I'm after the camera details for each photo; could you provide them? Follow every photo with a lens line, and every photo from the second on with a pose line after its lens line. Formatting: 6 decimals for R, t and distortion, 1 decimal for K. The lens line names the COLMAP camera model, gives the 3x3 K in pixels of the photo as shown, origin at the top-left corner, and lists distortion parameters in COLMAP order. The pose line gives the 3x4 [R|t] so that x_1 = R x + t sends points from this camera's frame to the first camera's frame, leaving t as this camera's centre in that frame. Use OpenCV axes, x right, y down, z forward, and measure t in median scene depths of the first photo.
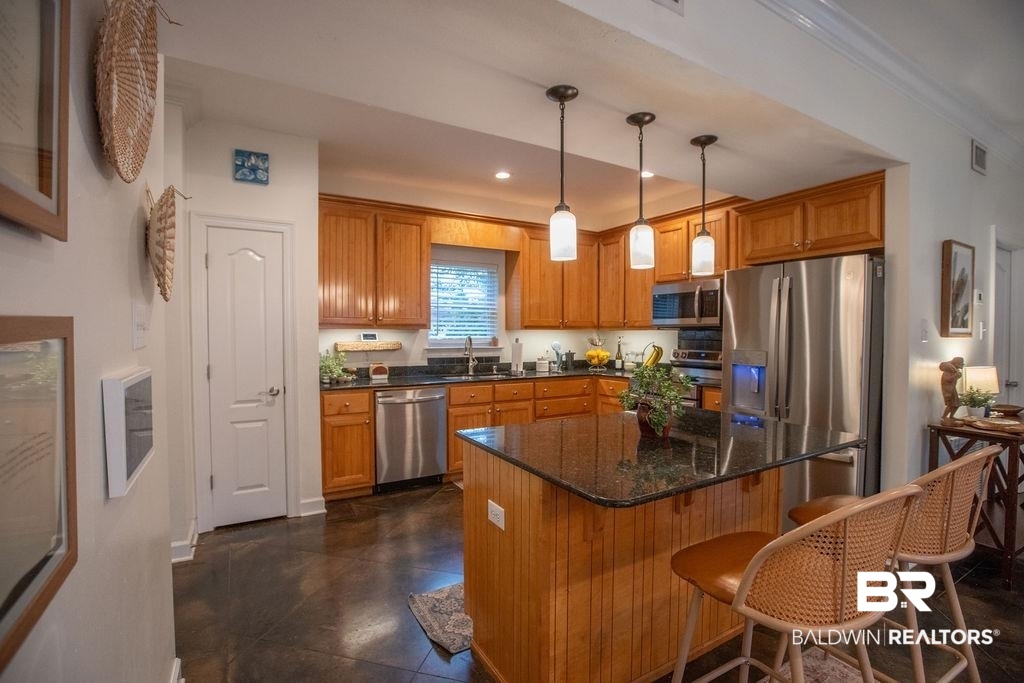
lens RADIAL K [[465.1, 0, 510.4], [0, 465.1, 343.8], [0, 0, 1]] dist [-0.054878, 0.019050]
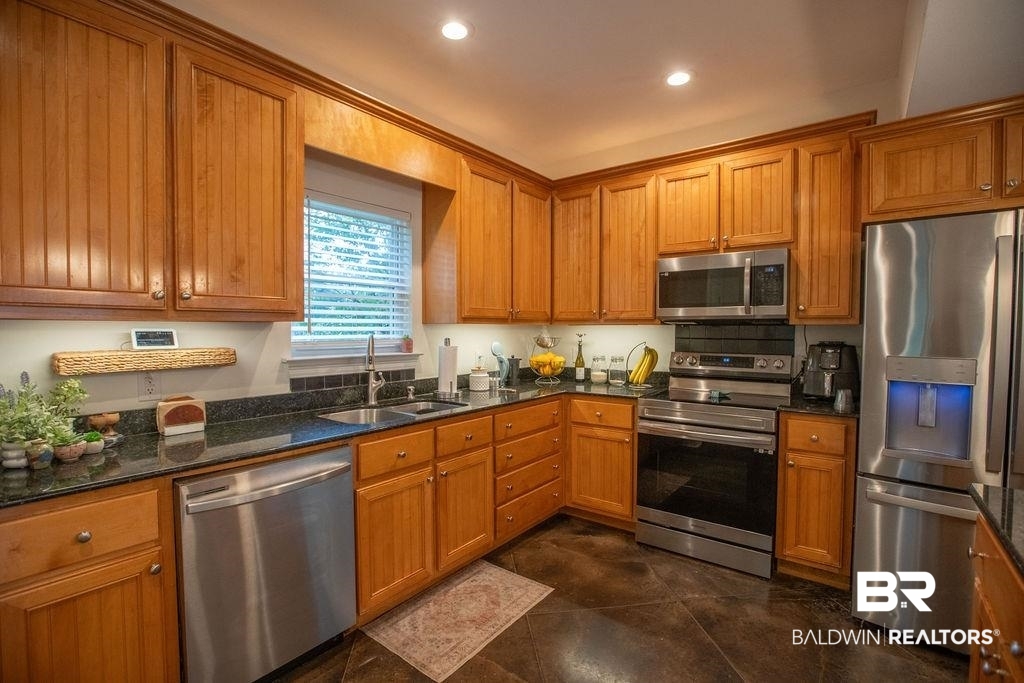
lens RADIAL K [[465.1, 0, 510.4], [0, 465.1, 343.8], [0, 0, 1]] dist [-0.054878, 0.019050]
pose [[0.930796, -0.012038, 0.365341, -0.133549], [0.009123, 0.999911, 0.009703, -0.009885], [-0.365426, -0.005699, 0.930823, 0.431237]]
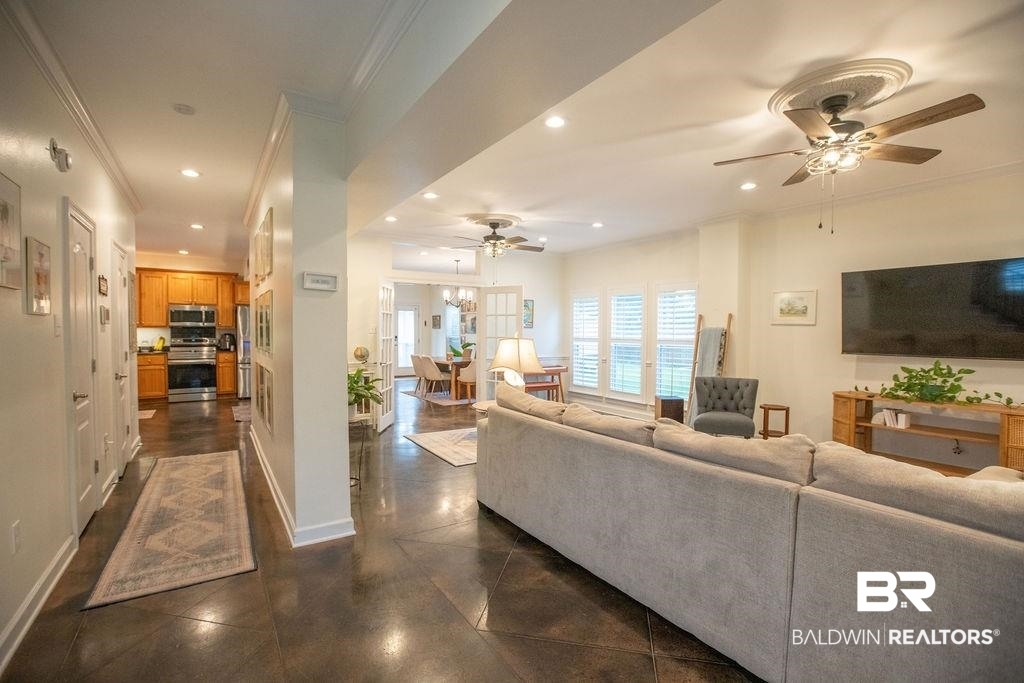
lens RADIAL K [[465.1, 0, 510.4], [0, 465.1, 343.8], [0, 0, 1]] dist [-0.054878, 0.019050]
pose [[-0.039159, -0.029269, 0.998804, -1.558219], [0.020795, 0.999331, 0.030100, 0.007428], [-0.999017, 0.021949, -0.038525, -0.323004]]
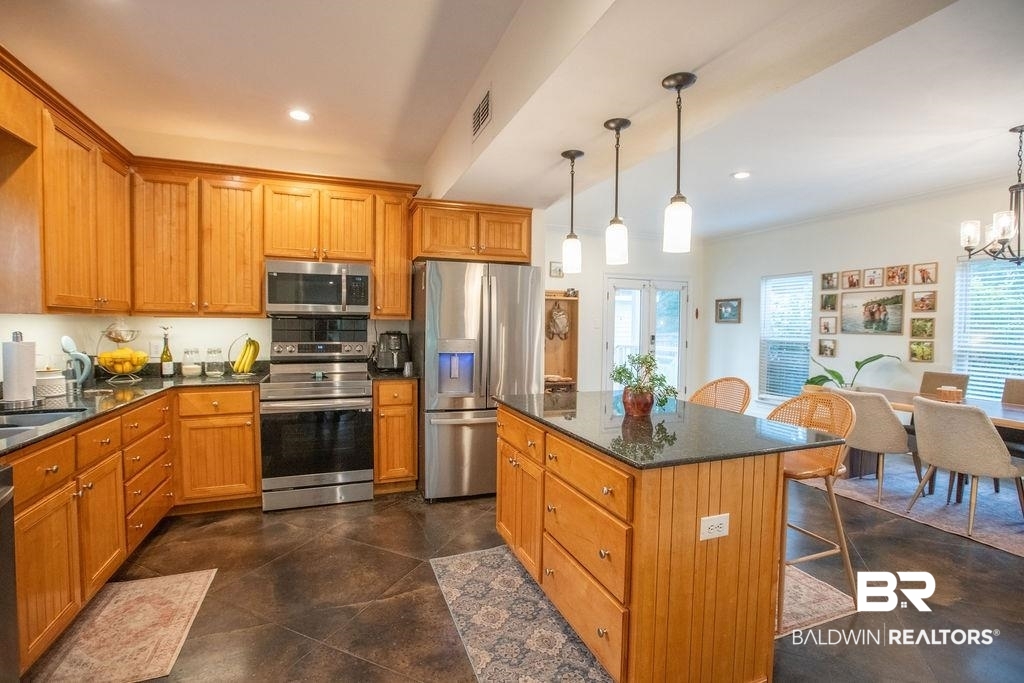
lens RADIAL K [[465.1, 0, 510.4], [0, 465.1, 343.8], [0, 0, 1]] dist [-0.054878, 0.019050]
pose [[0.171442, -0.041052, 0.984339, -0.354092], [0.015015, 0.999124, 0.039053, -0.010351], [-0.985080, 0.008085, 0.171909, 0.454530]]
